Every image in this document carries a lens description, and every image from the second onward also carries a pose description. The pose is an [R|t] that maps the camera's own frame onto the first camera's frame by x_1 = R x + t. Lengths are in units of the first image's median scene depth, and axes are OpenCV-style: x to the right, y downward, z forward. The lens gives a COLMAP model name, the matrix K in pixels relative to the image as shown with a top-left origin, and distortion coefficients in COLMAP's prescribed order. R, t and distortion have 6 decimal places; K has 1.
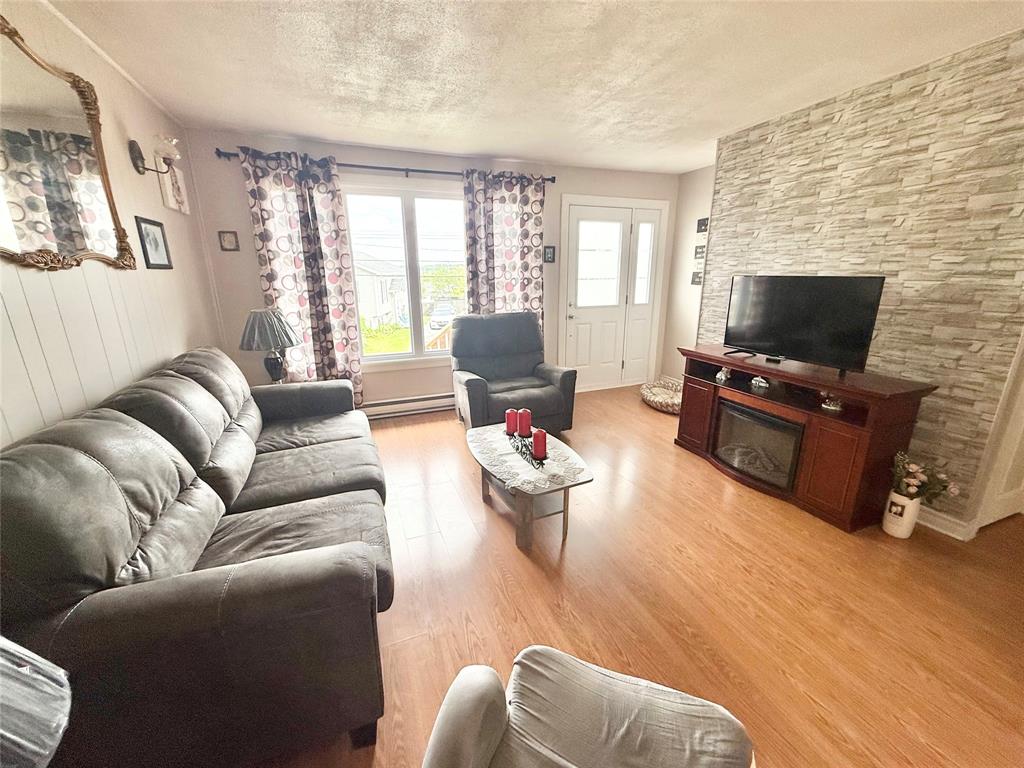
lens RADIAL K [[408.0, 0, 510.5], [0, 408.0, 382.4], [0, 0, 1]] dist [0.000352, -0.000074]
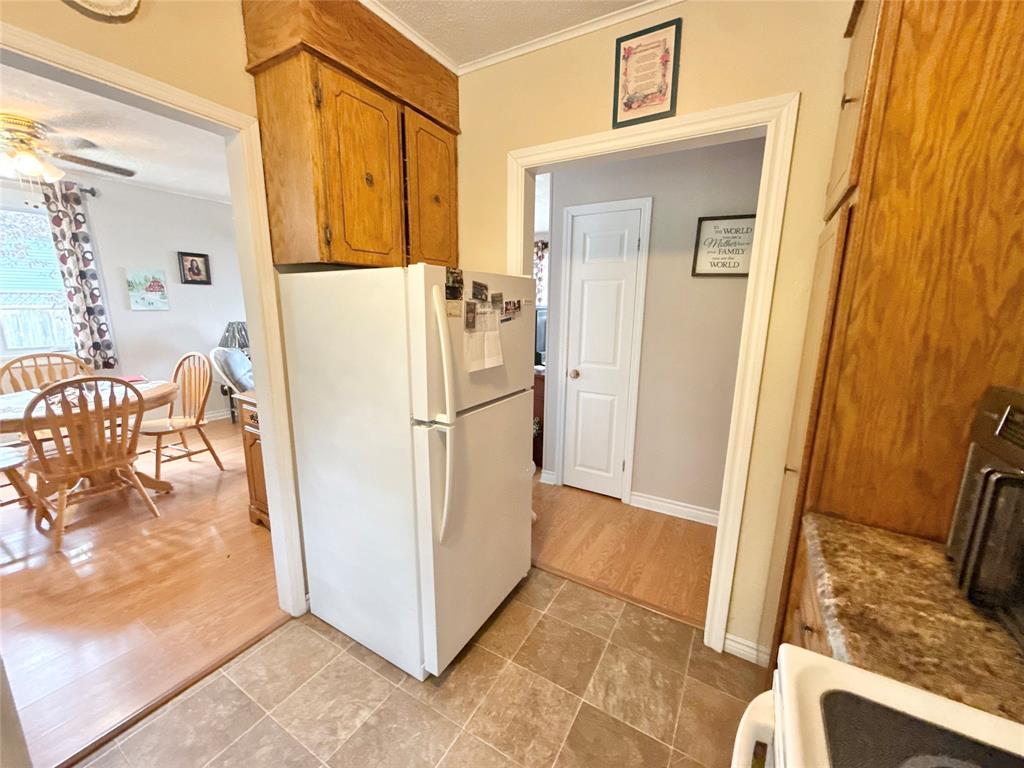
lens RADIAL K [[408.0, 0, 509.5], [0, 408.0, 382.9], [0, 0, 1]] dist [0.000352, -0.000074]
pose [[0.612007, 0.170745, -0.772200, 1.178724], [-0.224254, 0.973806, 0.037590, 0.002199], [0.758391, 0.150164, 0.634266, -0.046767]]
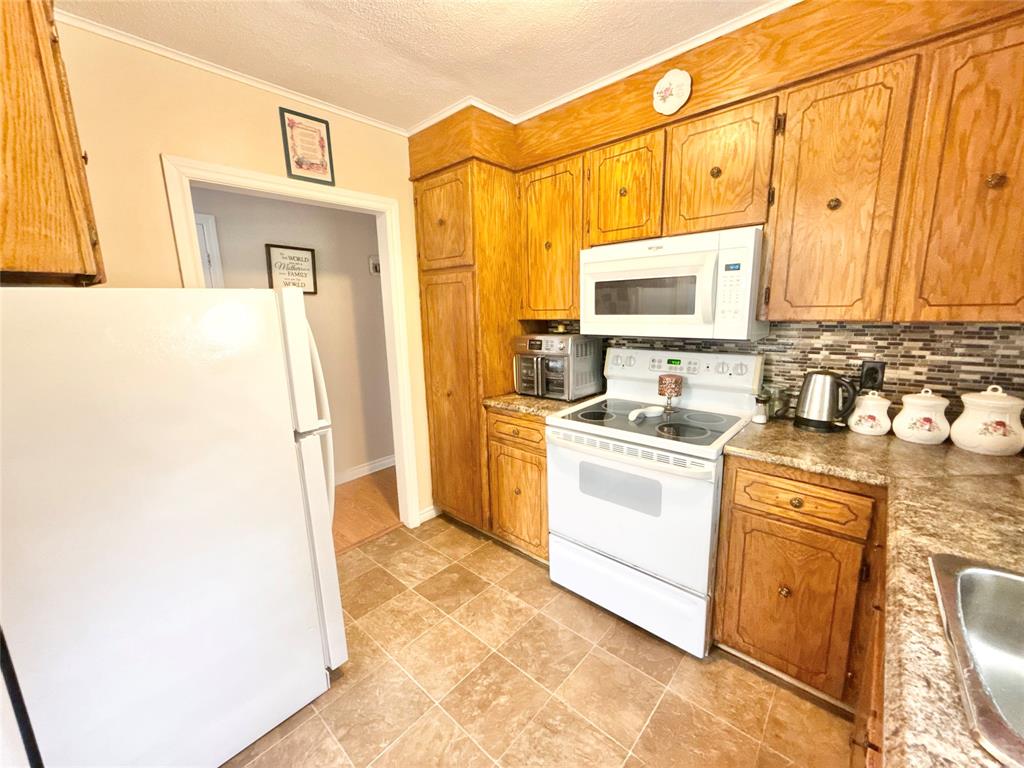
lens RADIAL K [[408.0, 0, 509.5], [0, 408.0, 383.2], [0, 0, 1]] dist [0.000352, -0.000074]
pose [[0.896376, -0.093357, 0.433353, 0.896334], [0.130738, 0.989765, -0.057202, 0.061050], [-0.423578, 0.107930, 0.899407, -0.281219]]
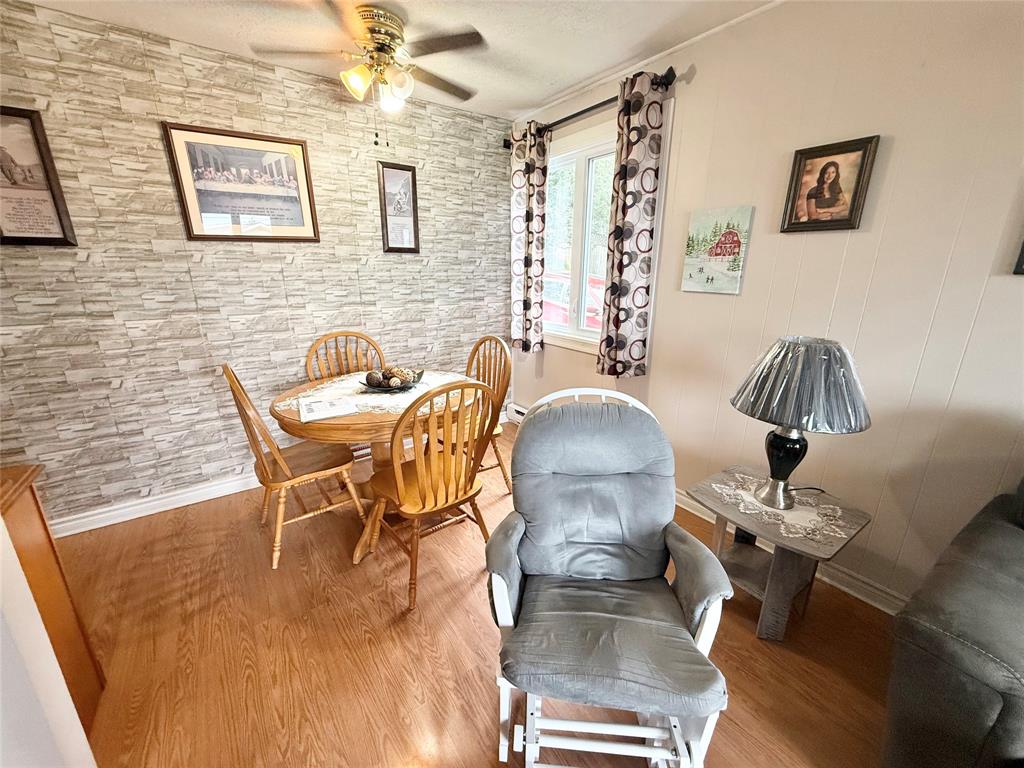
lens RADIAL K [[408.0, 0, 510.3], [0, 408.0, 383.6], [0, 0, 1]] dist [0.000352, -0.000074]
pose [[-0.969880, 0.069211, -0.233543, 0.167841], [-0.061658, 0.857802, 0.510268, -0.088775], [0.235650, 0.509299, -0.827698, 0.334106]]
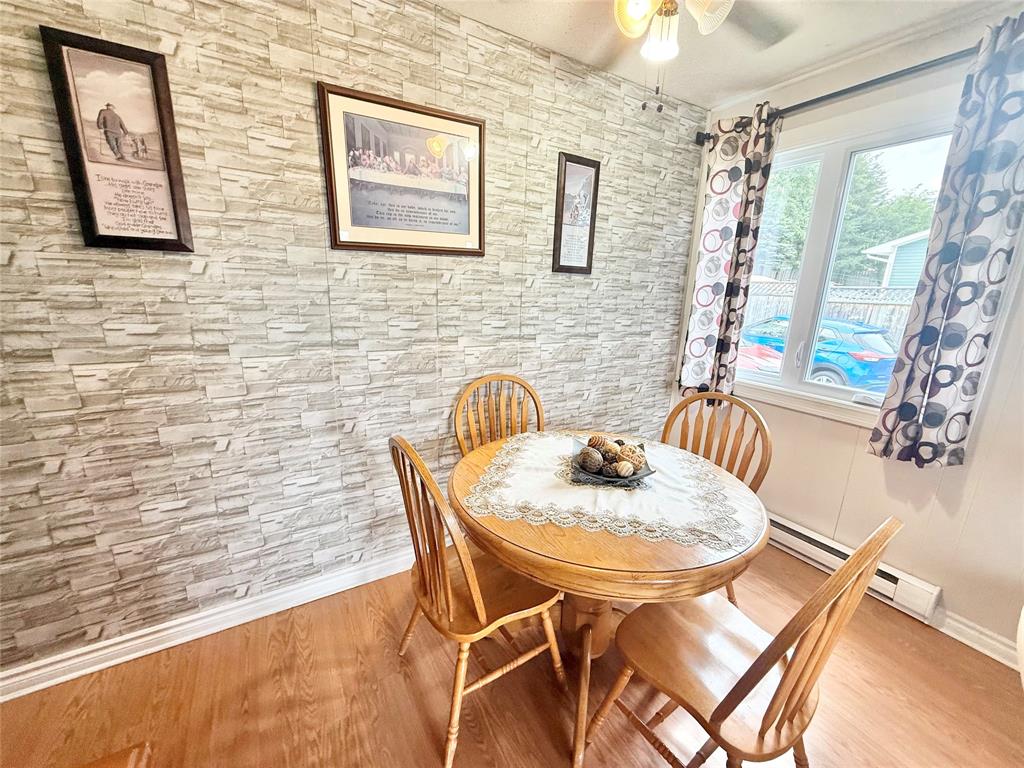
lens RADIAL K [[408.0, 0, 511.0], [0, 408.0, 383.8], [0, 0, 1]] dist [0.000352, -0.000074]
pose [[-0.986006, 0.011869, -0.166287, 0.344488], [-0.069506, 0.877364, 0.474764, -0.031482], [0.151529, 0.479678, -0.864262, 0.107110]]
